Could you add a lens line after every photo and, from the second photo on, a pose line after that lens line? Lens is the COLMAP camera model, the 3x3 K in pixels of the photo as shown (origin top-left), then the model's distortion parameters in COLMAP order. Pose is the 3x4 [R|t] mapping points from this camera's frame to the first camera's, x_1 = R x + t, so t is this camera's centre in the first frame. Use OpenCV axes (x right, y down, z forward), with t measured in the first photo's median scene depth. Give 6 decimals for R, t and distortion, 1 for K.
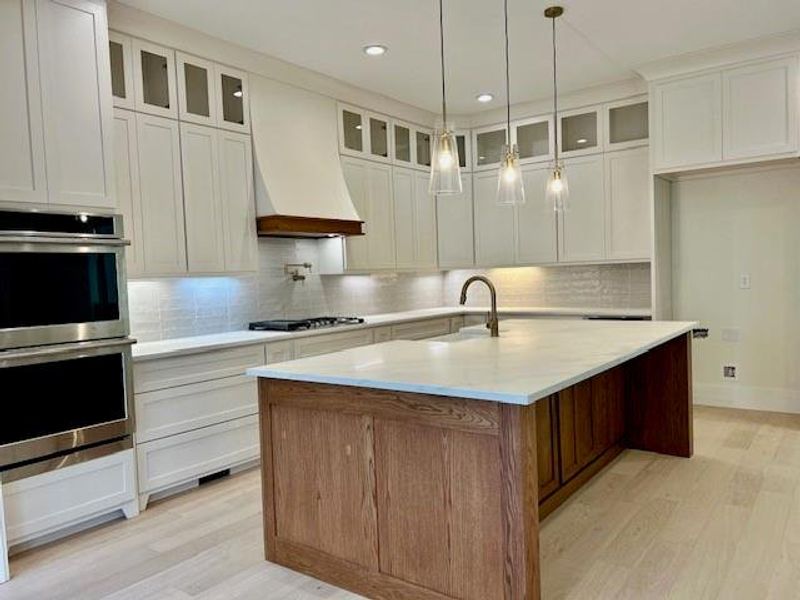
lens RADIAL K [[593.4, 0, 400.0], [0, 593.4, 300.0], [0, 0, 1]] dist [0.014000, 0.002633]
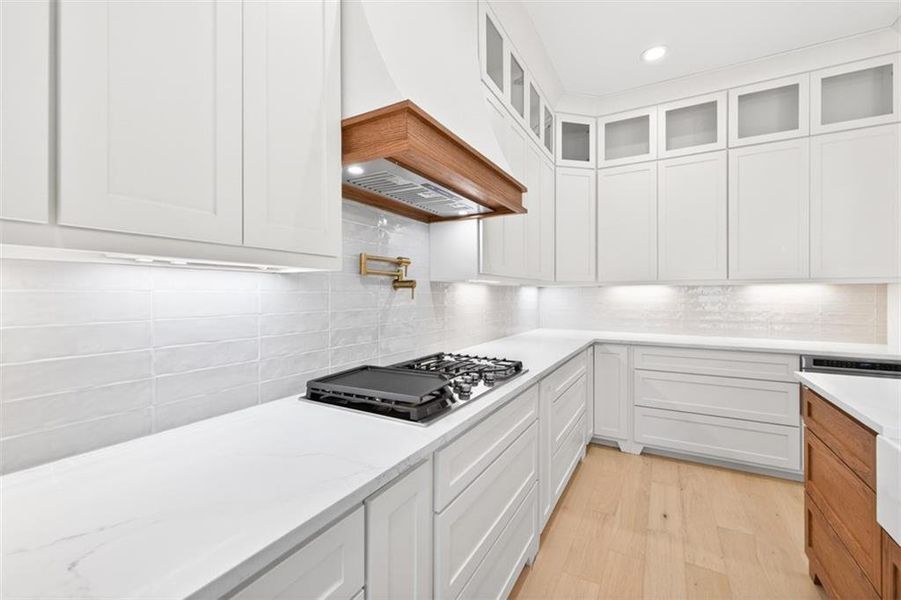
lens RADIAL K [[374.6, 0, 446.3], [0, 374.6, 295.3], [0, 0, 1]] dist [0.001118, 0.000197]
pose [[0.992729, 0.038955, 0.113892, -0.215210], [-0.033927, 0.998376, -0.045762, -0.014360], [-0.115489, 0.041565, 0.992439, 0.809979]]
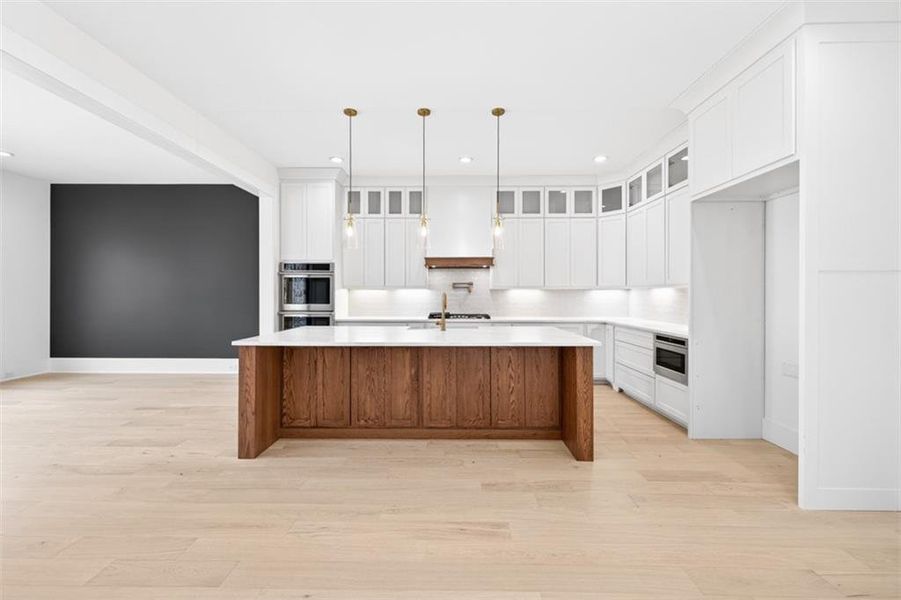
lens RADIAL K [[373.3, 0, 448.5], [0, 373.3, 292.0], [0, 0, 1]] dist [0.010760, -0.000023]
pose [[0.594352, 0.037407, -0.803335, 0.862360], [-0.058841, 0.998263, 0.002949, -0.041139], [0.802050, 0.045517, 0.595521, 0.354366]]
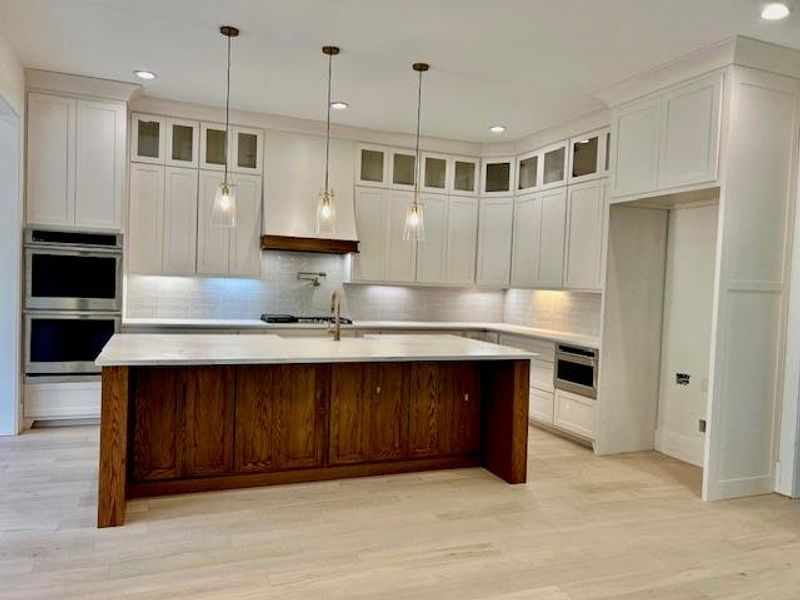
lens RADIAL K [[592.6, 0, 396.8], [0, 592.6, 299.0], [0, 0, 1]] dist [0.033800, -0.004454]
pose [[0.855342, 0.087214, -0.510670, 0.780386], [-0.094497, 0.995456, 0.011732, -0.045357], [0.509372, 0.038222, 0.859697, 0.003926]]
